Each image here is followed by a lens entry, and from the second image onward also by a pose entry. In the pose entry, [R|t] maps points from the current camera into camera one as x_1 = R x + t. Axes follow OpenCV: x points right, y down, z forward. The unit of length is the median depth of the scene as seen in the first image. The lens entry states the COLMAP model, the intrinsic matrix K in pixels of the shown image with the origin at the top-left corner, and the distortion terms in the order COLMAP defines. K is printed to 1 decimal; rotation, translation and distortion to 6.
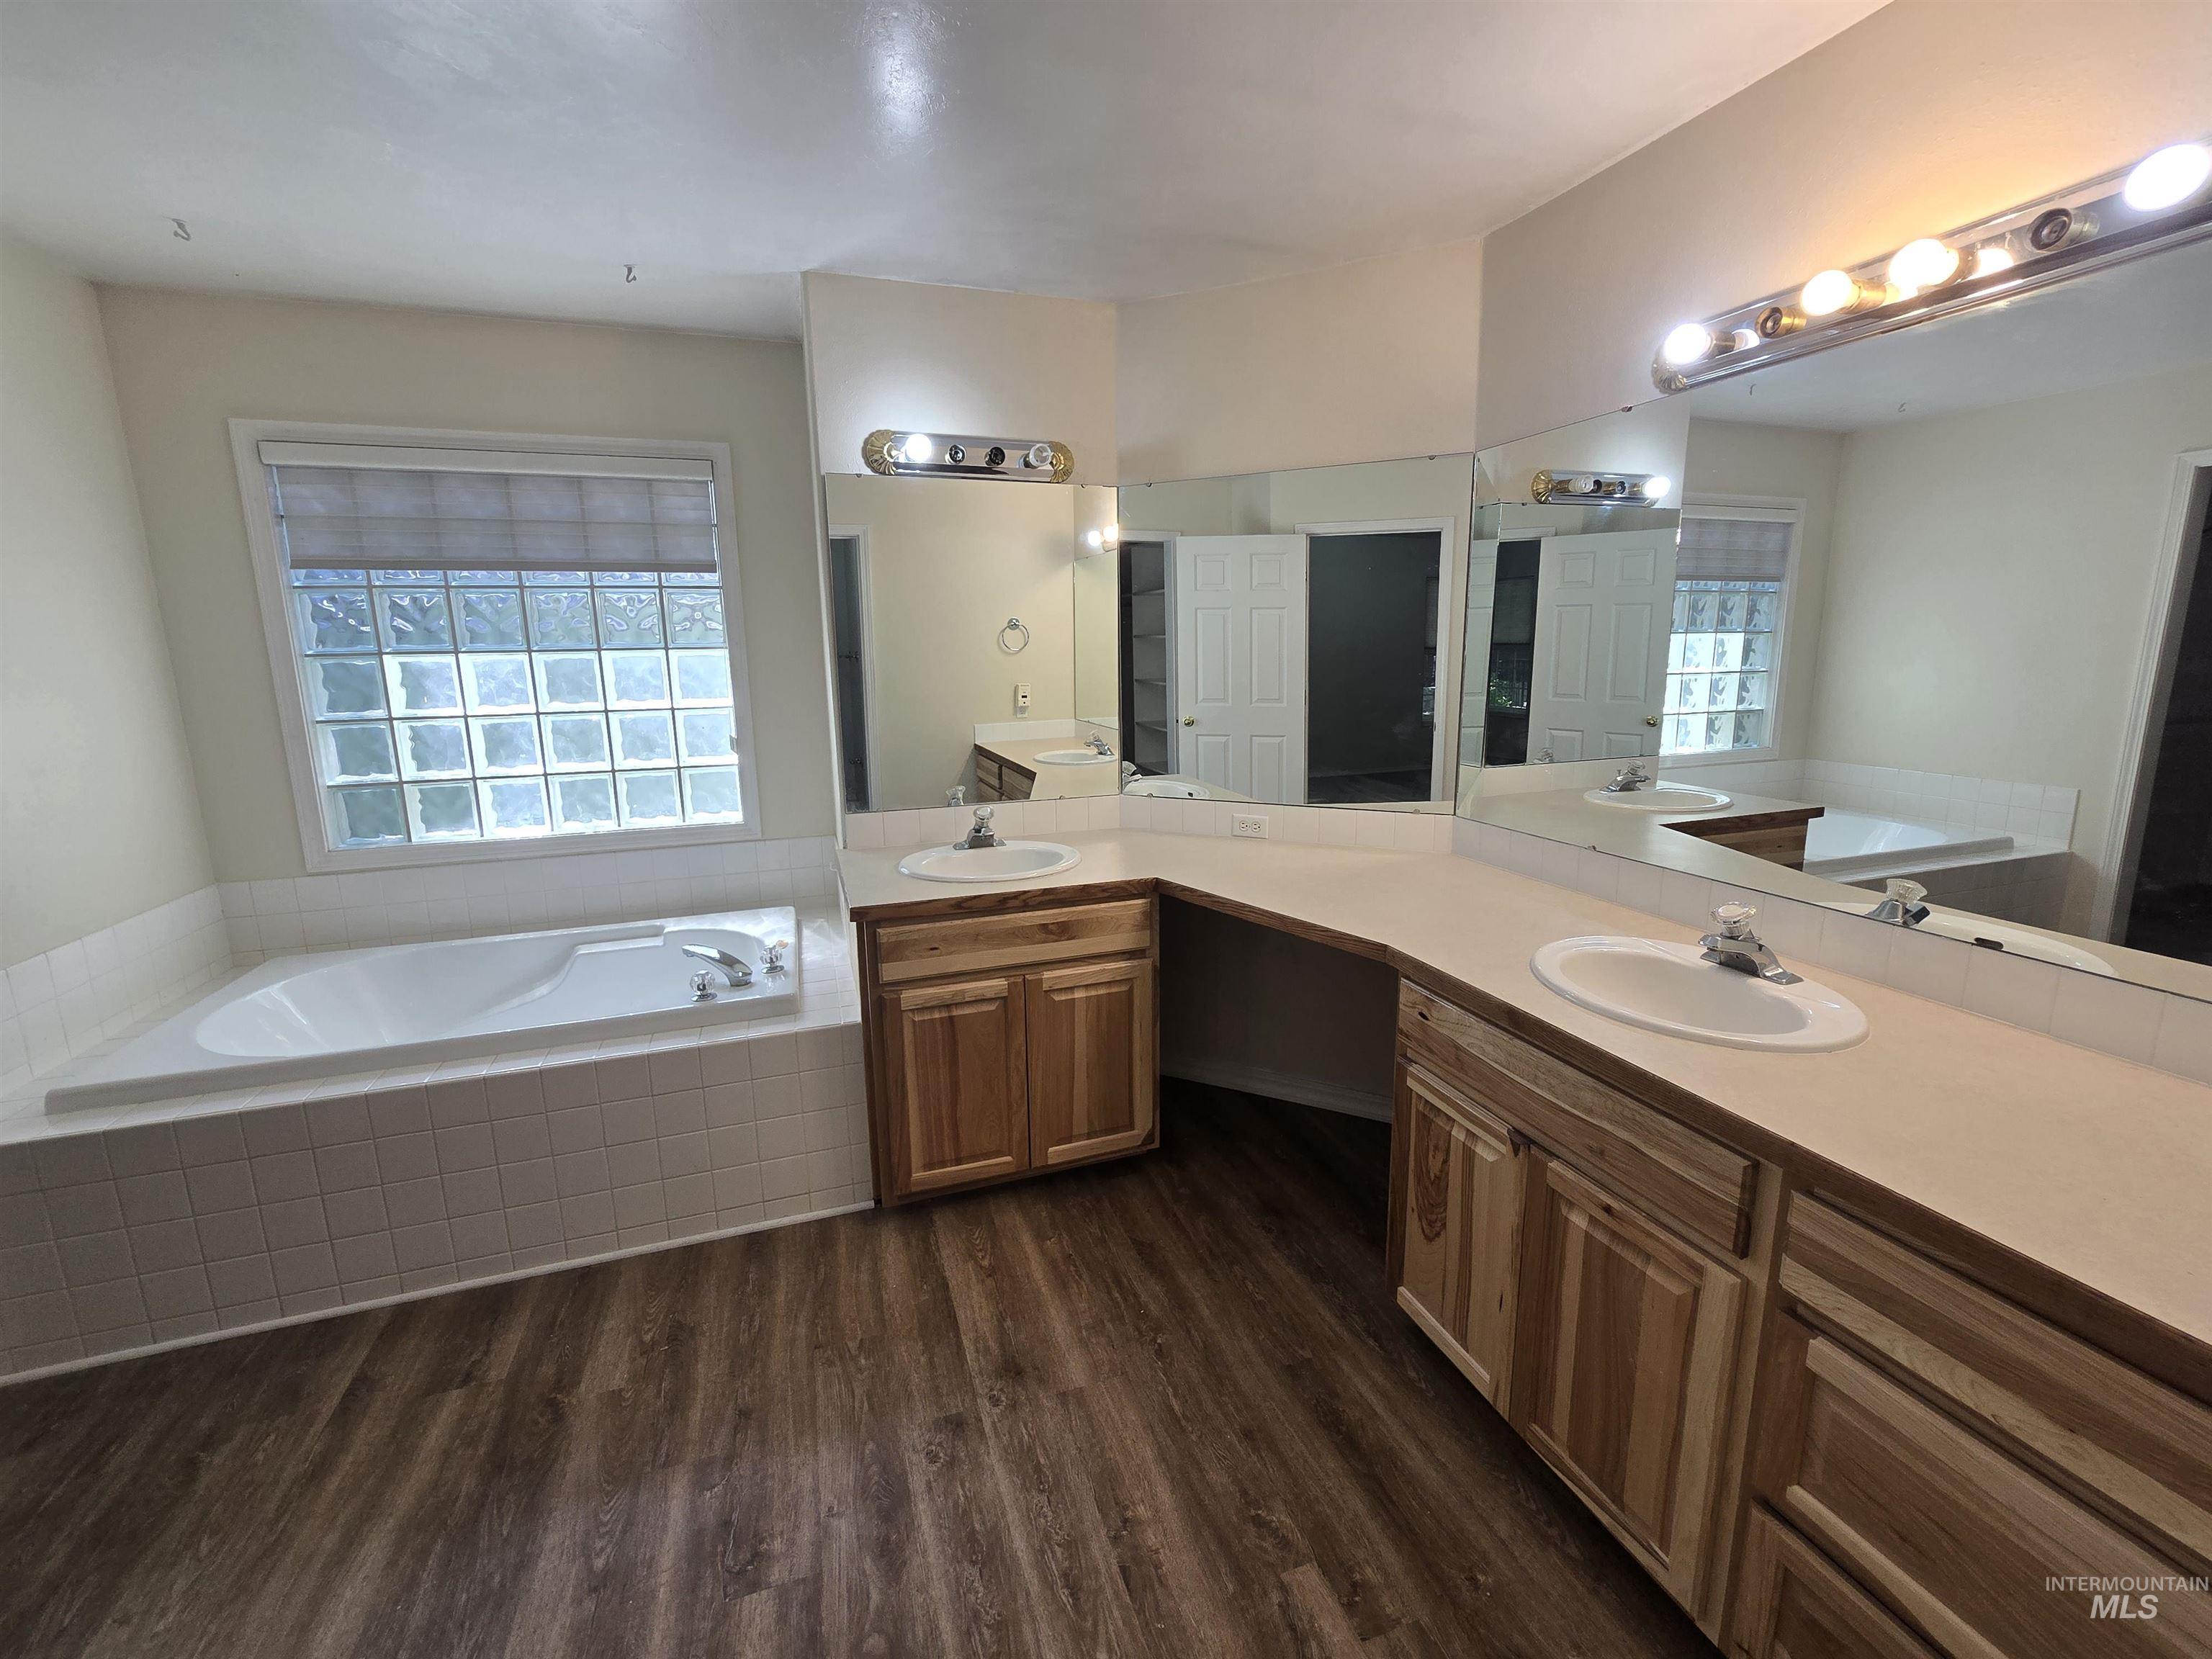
lens RADIAL K [[907.2, 0, 1099.4], [0, 907.2, 810.4], [0, 0, 1]] dist [-0.001096, 0.000093]
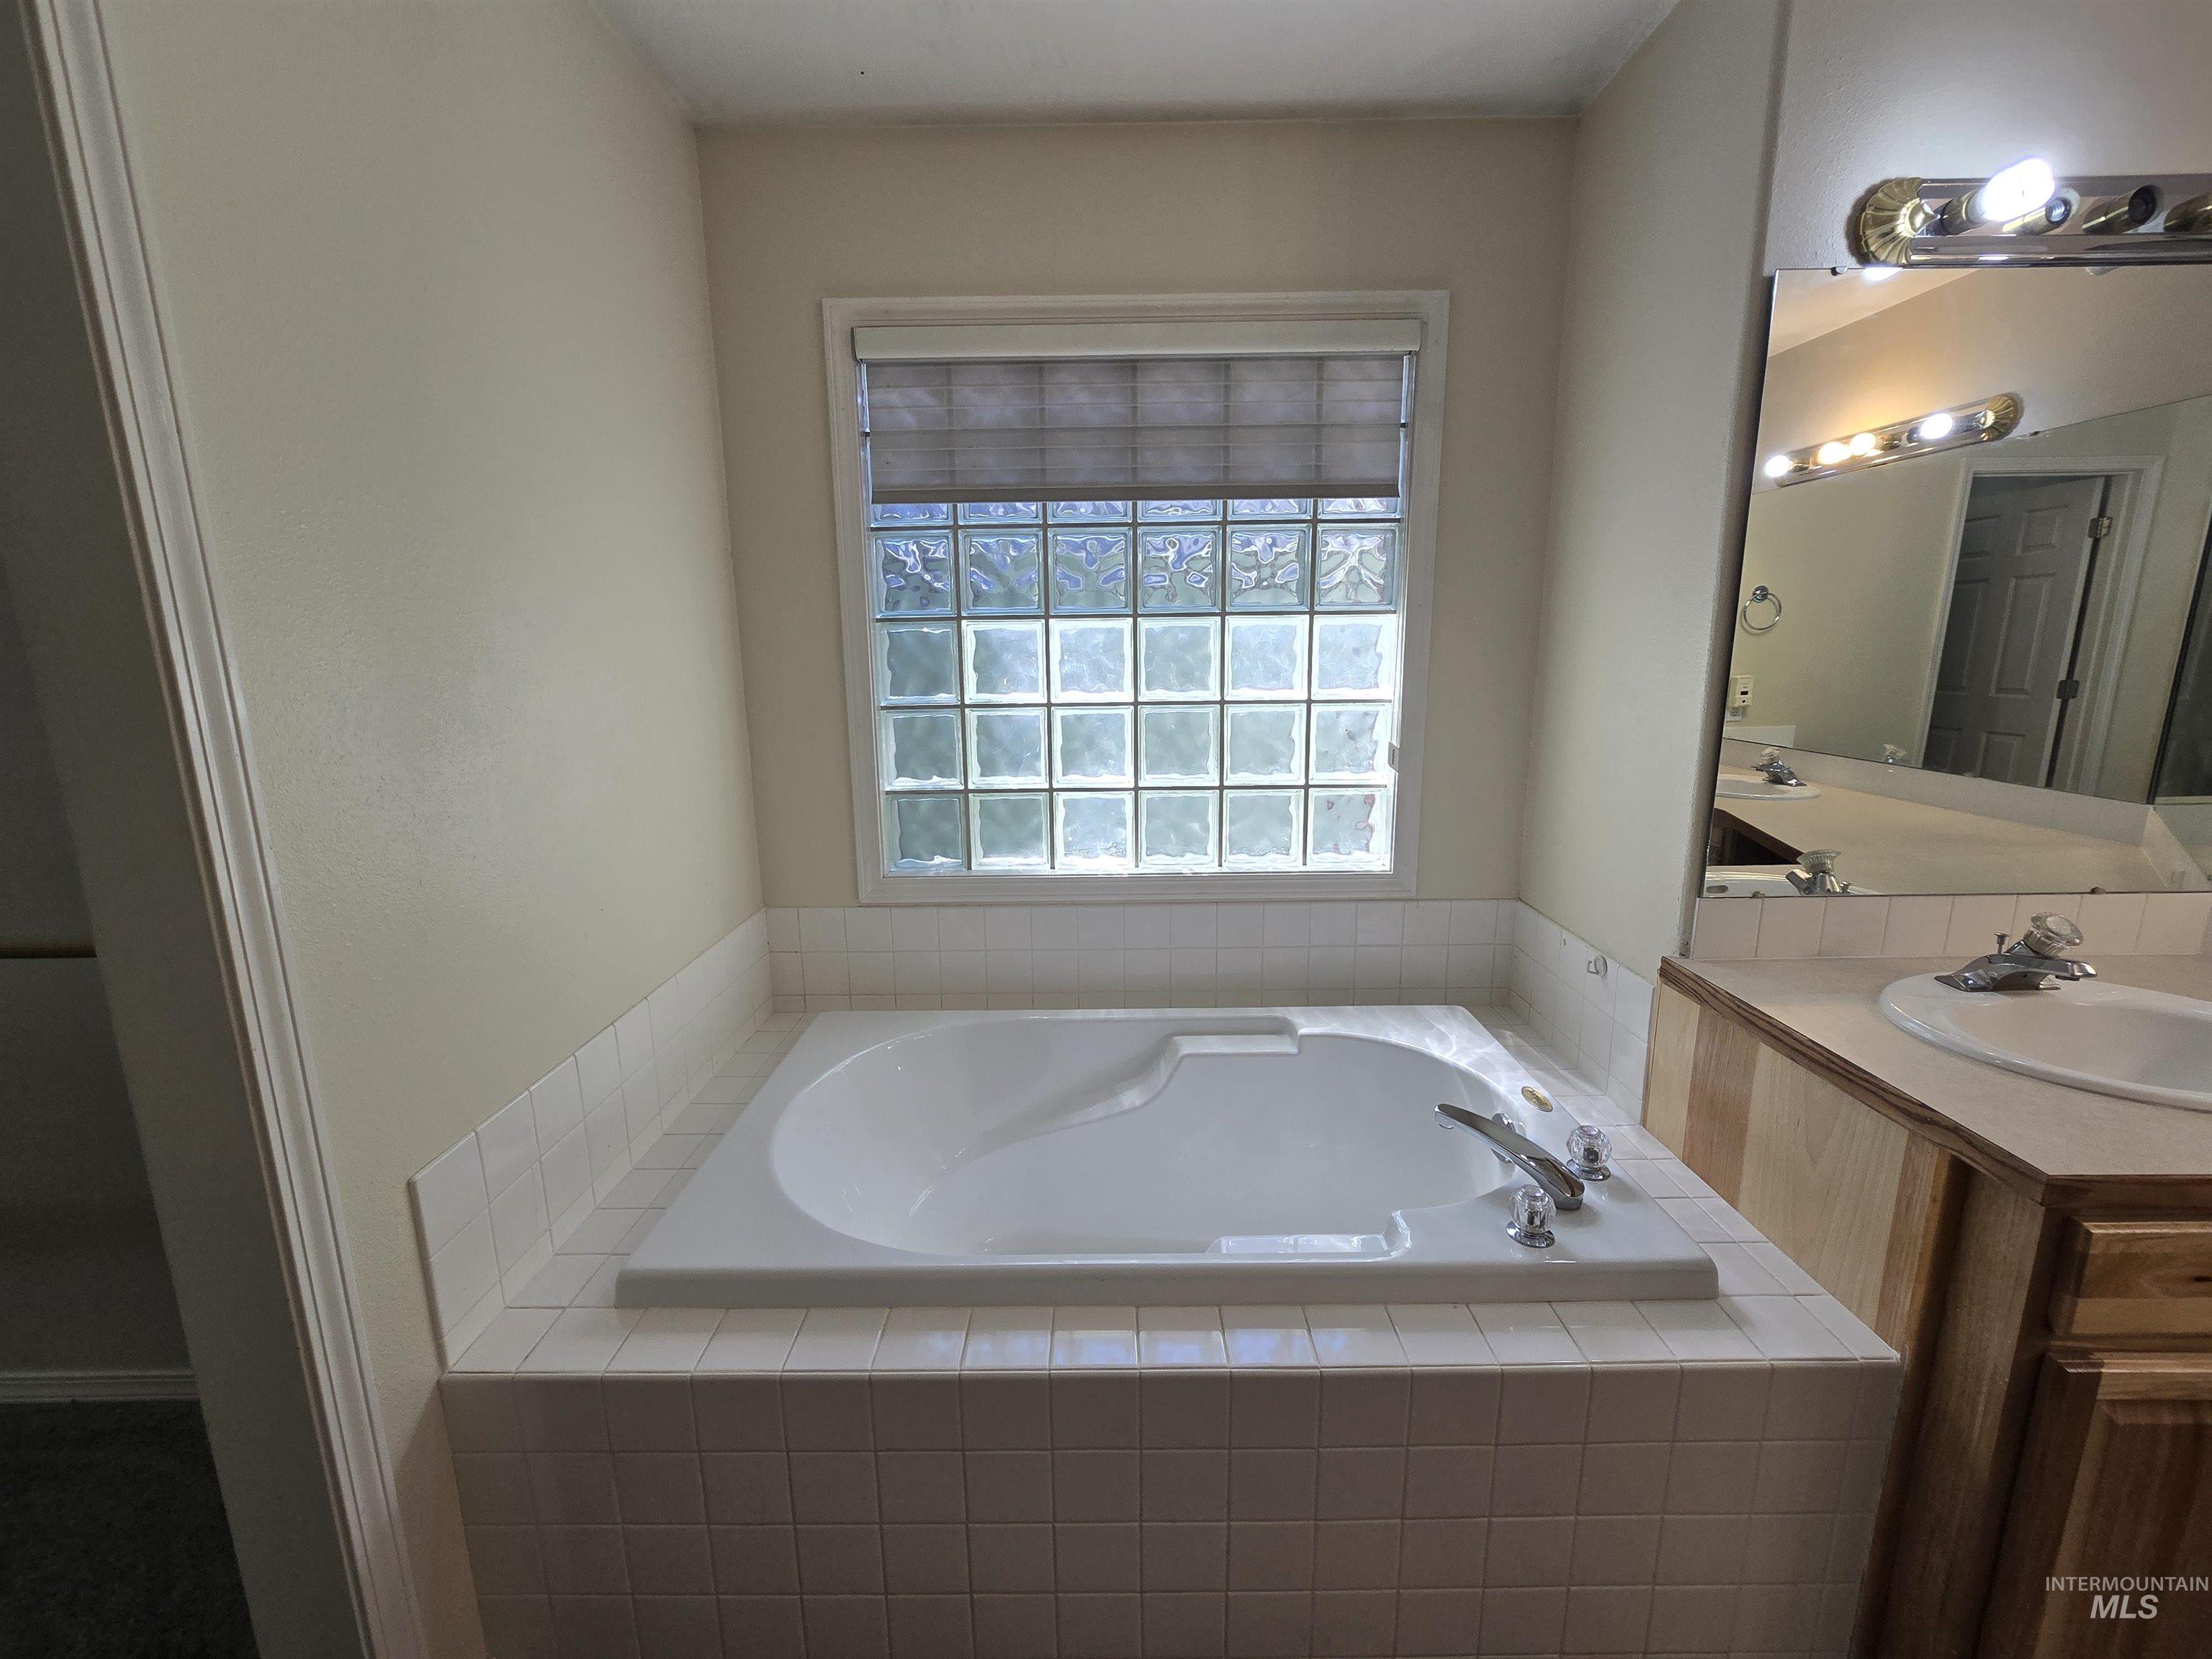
lens RADIAL K [[907.2, 0, 1099.4], [0, 907.2, 810.4], [0, 0, 1]] dist [-0.001096, 0.000093]
pose [[0.946141, 0.064556, -0.317254, -0.478110], [-0.061931, 0.997912, 0.018362, -0.039491], [0.317777, 0.002275, 0.948163, 0.361777]]
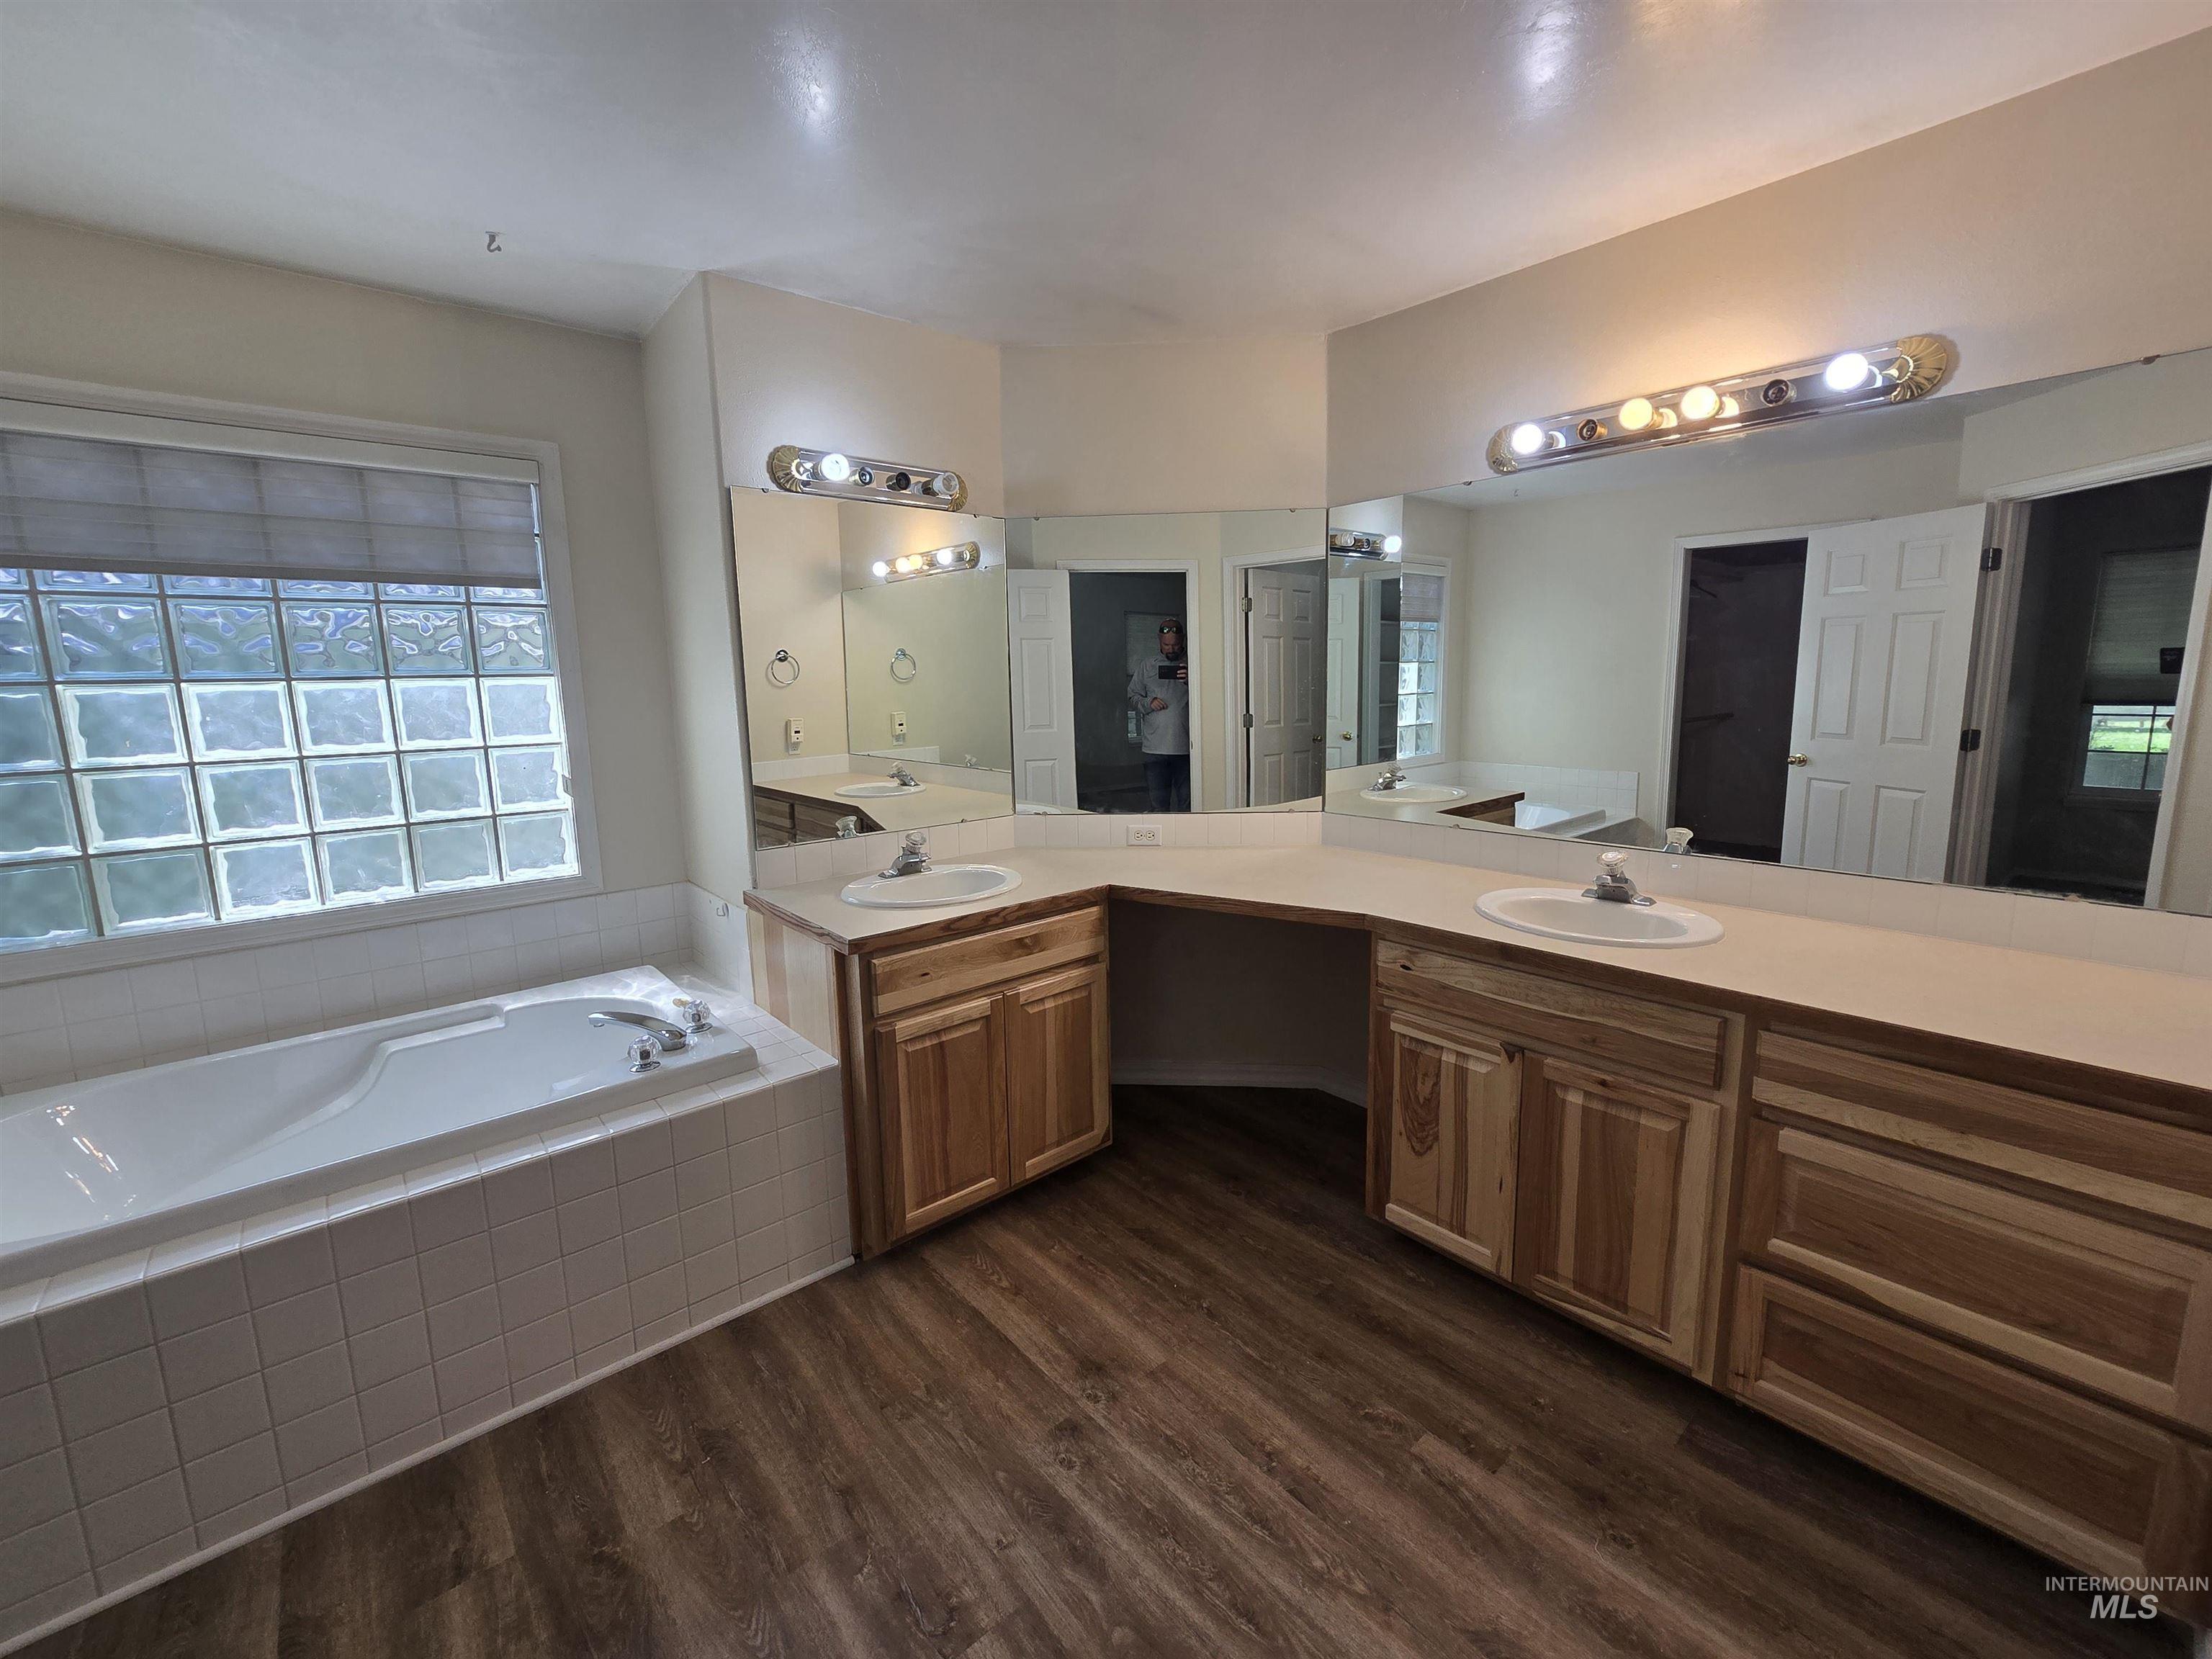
lens RADIAL K [[907.2, 0, 1099.4], [0, 907.2, 810.4], [0, 0, 1]] dist [-0.001096, 0.000093]
pose [[0.927748, -0.058977, 0.368517, -0.306731], [0.073649, 0.996949, -0.025862, 0.012876], [-0.365867, 0.051134, 0.929261, 0.010803]]
